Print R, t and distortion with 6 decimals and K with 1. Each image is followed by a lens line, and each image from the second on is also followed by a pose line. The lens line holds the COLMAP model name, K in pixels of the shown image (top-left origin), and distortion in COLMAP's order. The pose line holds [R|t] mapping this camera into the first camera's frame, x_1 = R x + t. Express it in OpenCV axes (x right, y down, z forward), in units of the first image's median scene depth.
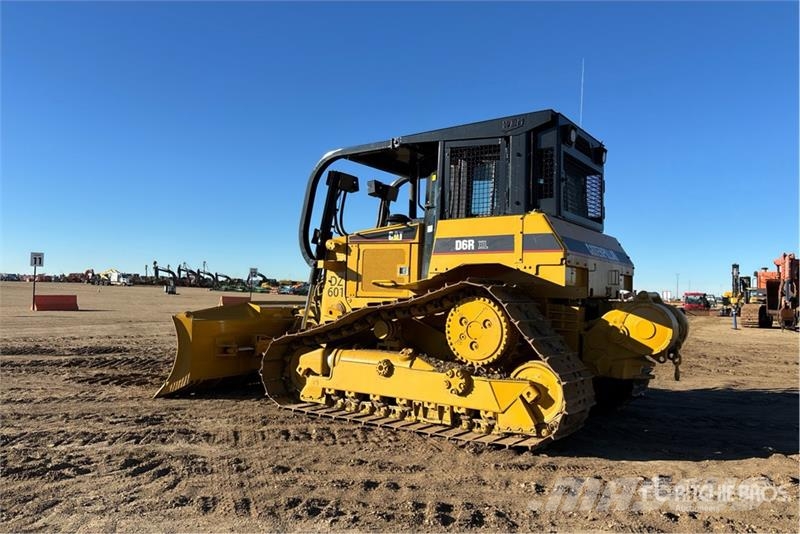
lens RADIAL K [[604.9, 0, 400.0], [0, 604.9, 267.0], [0, 0, 1]] dist [0.048201, -0.000419]
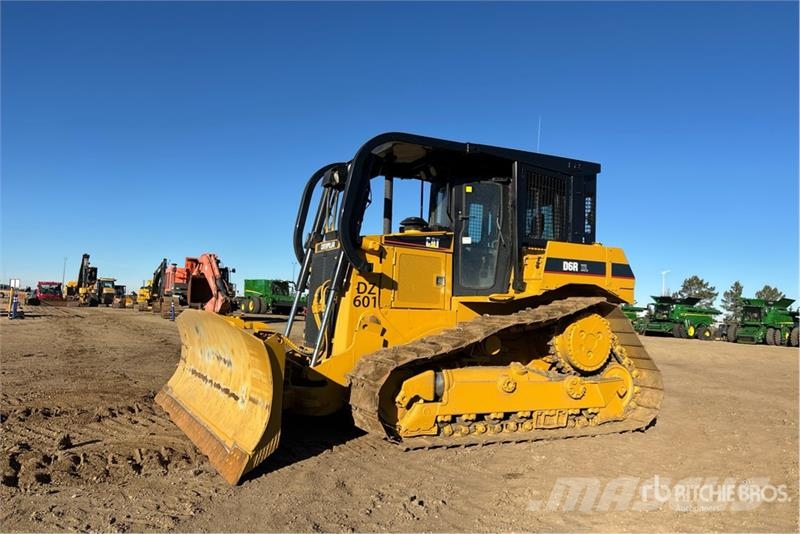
lens RADIAL K [[604.9, 0, 400.0], [0, 604.9, 267.0], [0, 0, 1]] dist [0.048201, -0.000419]
pose [[0.478016, 0.052304, 0.876793, -0.865010], [-0.070484, 0.997290, -0.021065, 0.009300], [-0.875519, -0.051731, 0.480407, 0.604653]]
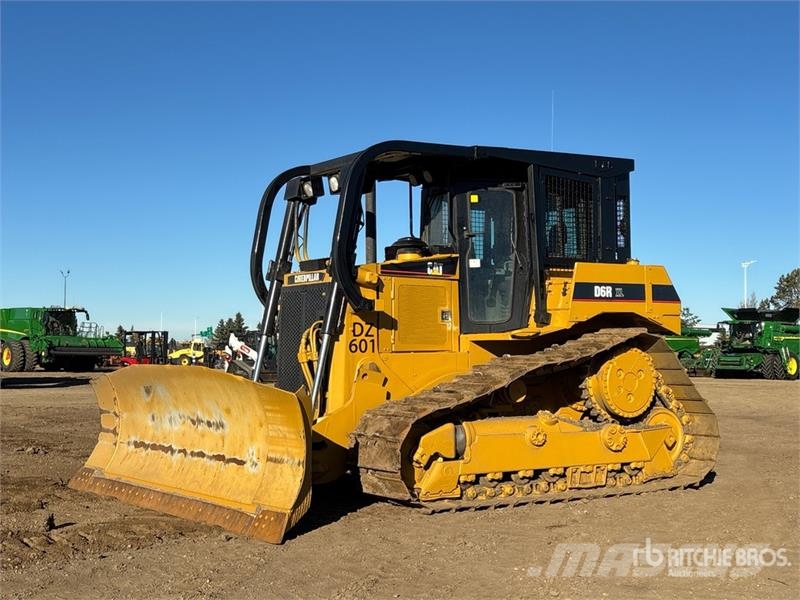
lens RADIAL K [[1145.2, 0, 364.7], [0, 1145.2, 281.6], [0, 0, 1]] dist [-0.003072, 0.987076]
pose [[0.400288, 0.024855, 0.916052, -1.372961], [-0.029887, 0.999454, -0.014059, -0.013307], [-0.915902, -0.021750, 0.400812, 0.518428]]
